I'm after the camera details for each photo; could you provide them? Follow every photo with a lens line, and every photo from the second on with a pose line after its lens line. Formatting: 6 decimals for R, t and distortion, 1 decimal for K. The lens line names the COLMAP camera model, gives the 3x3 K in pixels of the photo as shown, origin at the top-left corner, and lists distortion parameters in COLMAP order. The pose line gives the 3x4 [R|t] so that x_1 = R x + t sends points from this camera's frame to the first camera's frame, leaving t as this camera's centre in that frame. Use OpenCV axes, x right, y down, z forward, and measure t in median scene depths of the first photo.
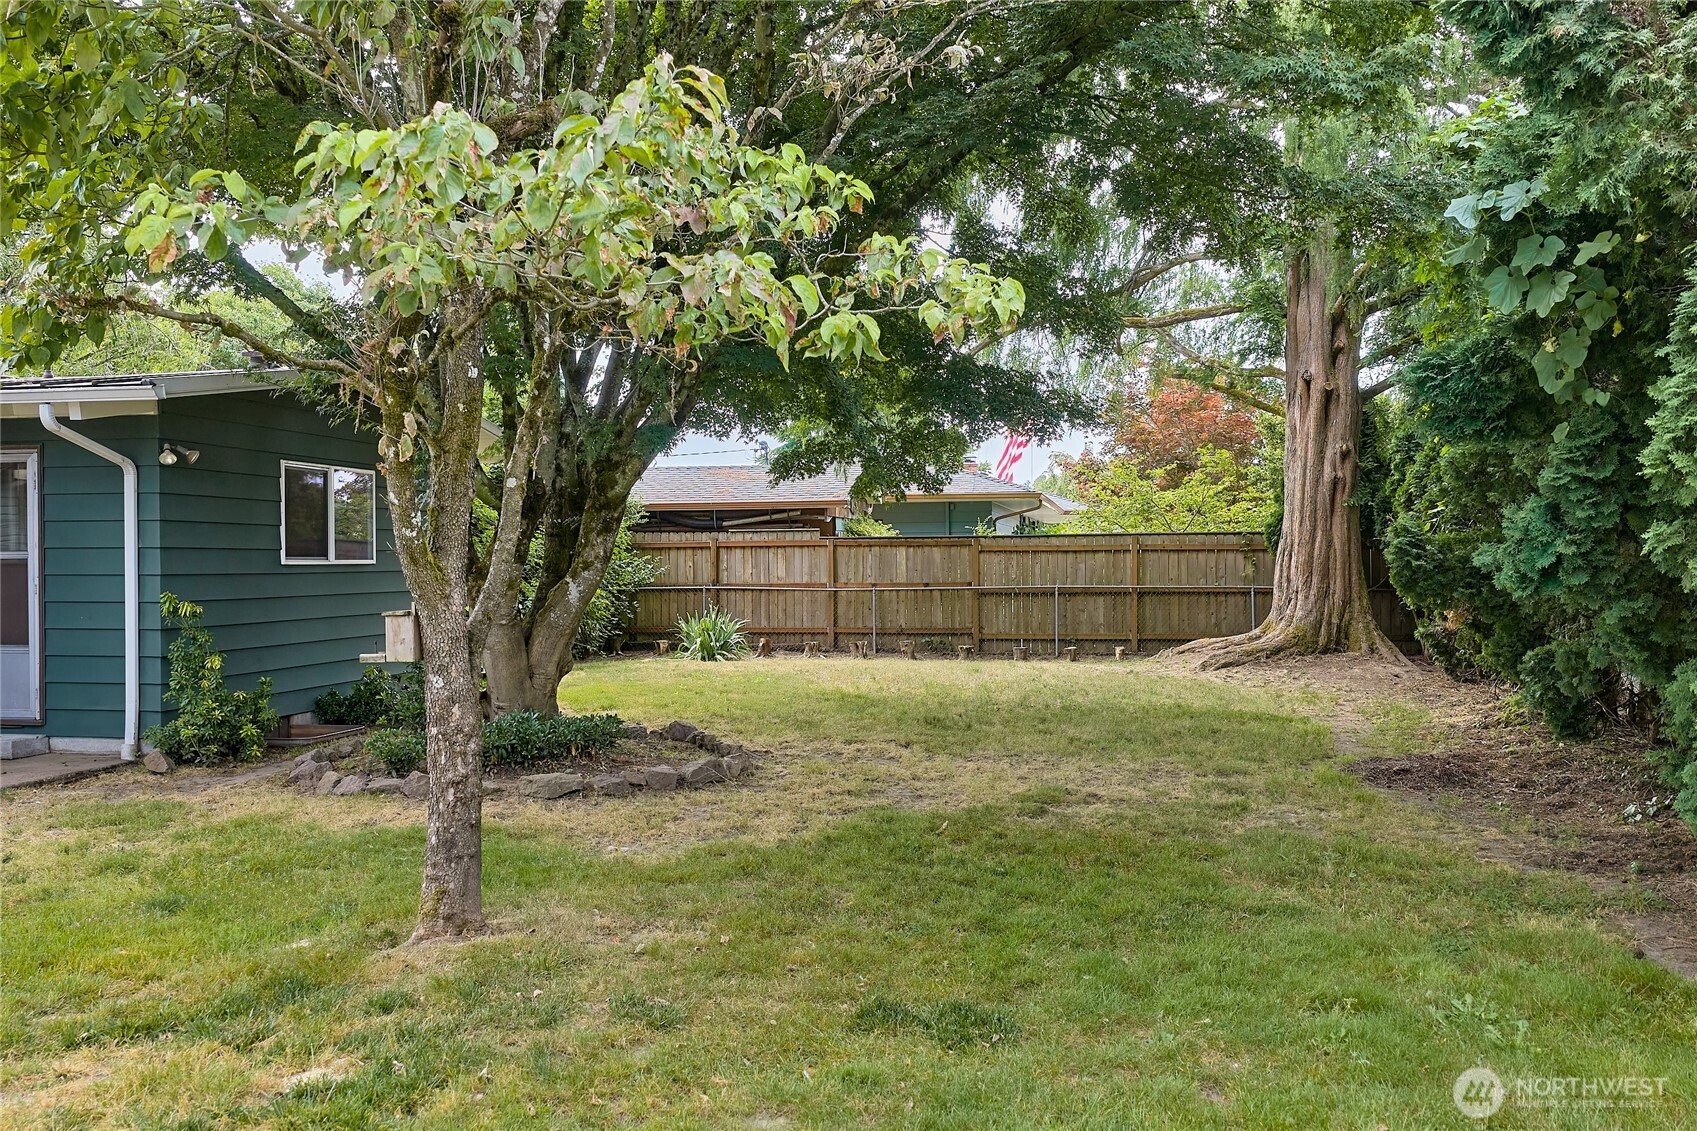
lens RADIAL K [[1387.8, 0, 848.5], [0, 1387.8, 565.5], [0, 0, 1]] dist [0.005801, 0.002343]
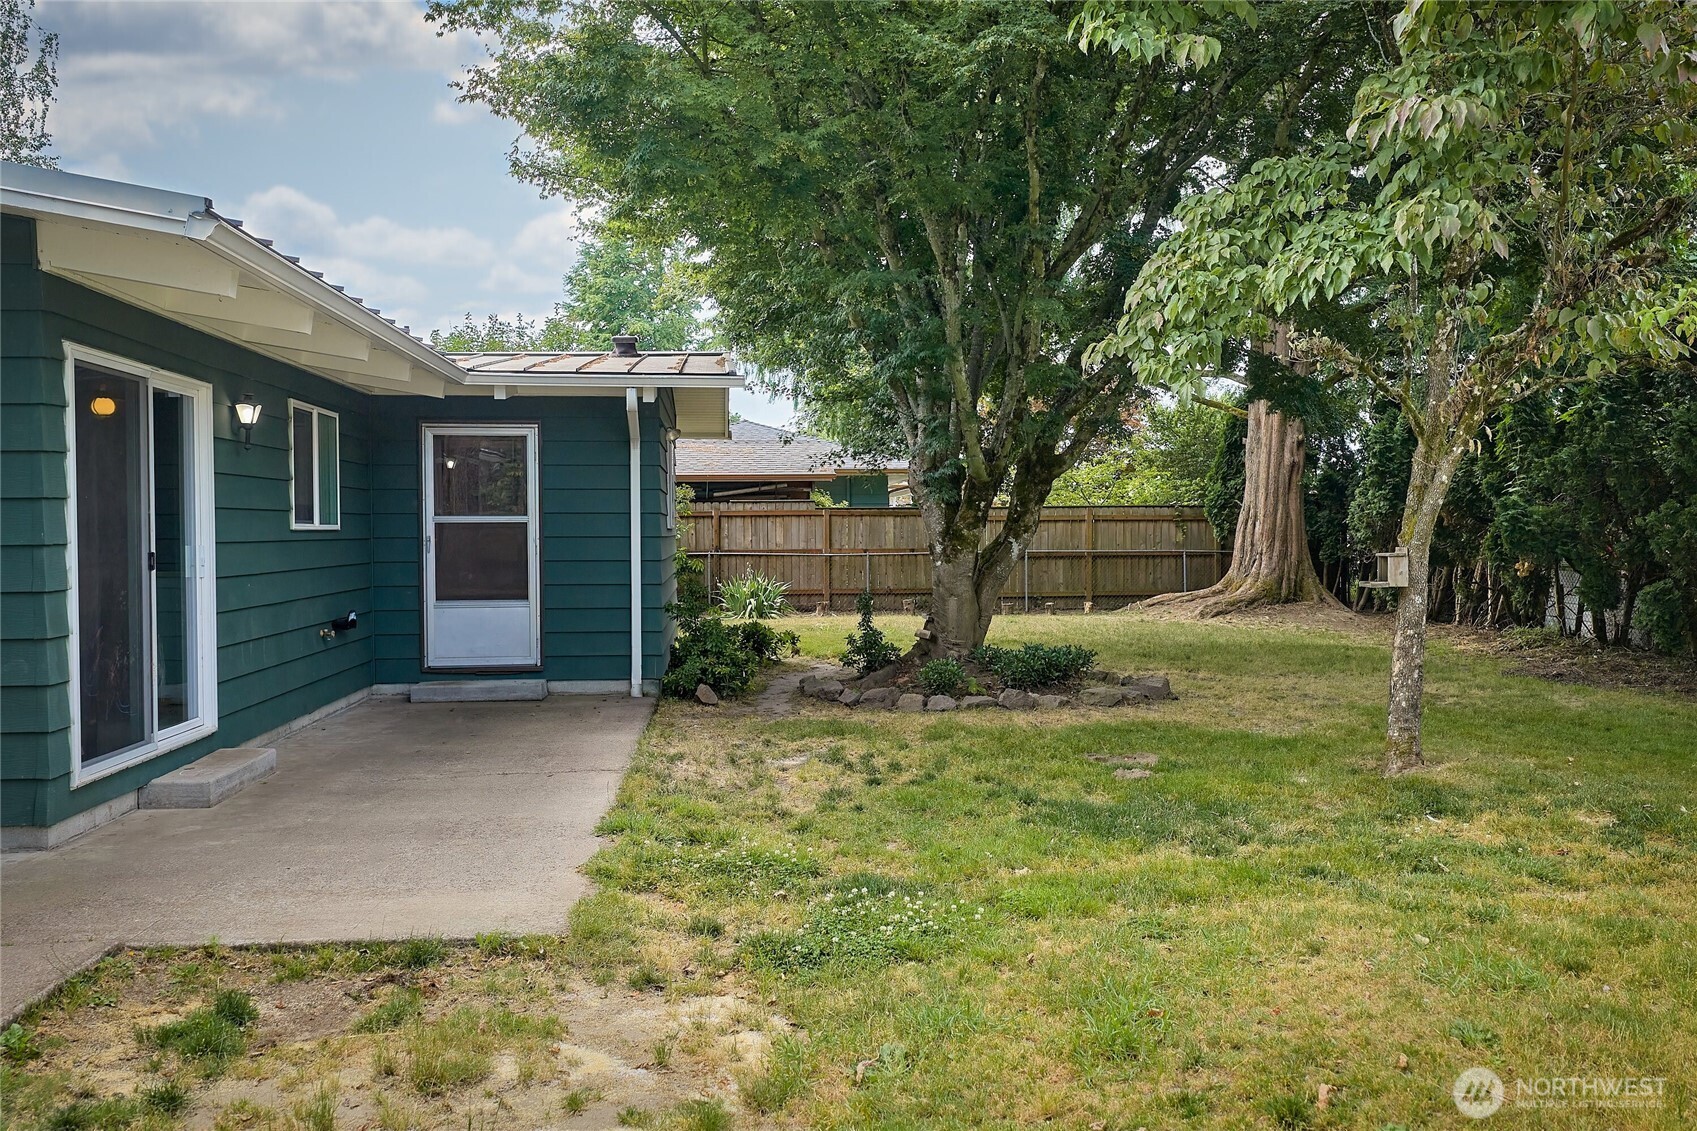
lens RADIAL K [[1381.9, 0, 848.5], [0, 1381.9, 565.5], [0, 0, 1]] dist [-0.009018, -0.003092]
pose [[0.961545, -0.005990, 0.274581, -0.370491], [0.000421, 0.999793, 0.020336, 0.004260], [-0.274646, -0.019439, 0.961349, -0.080626]]
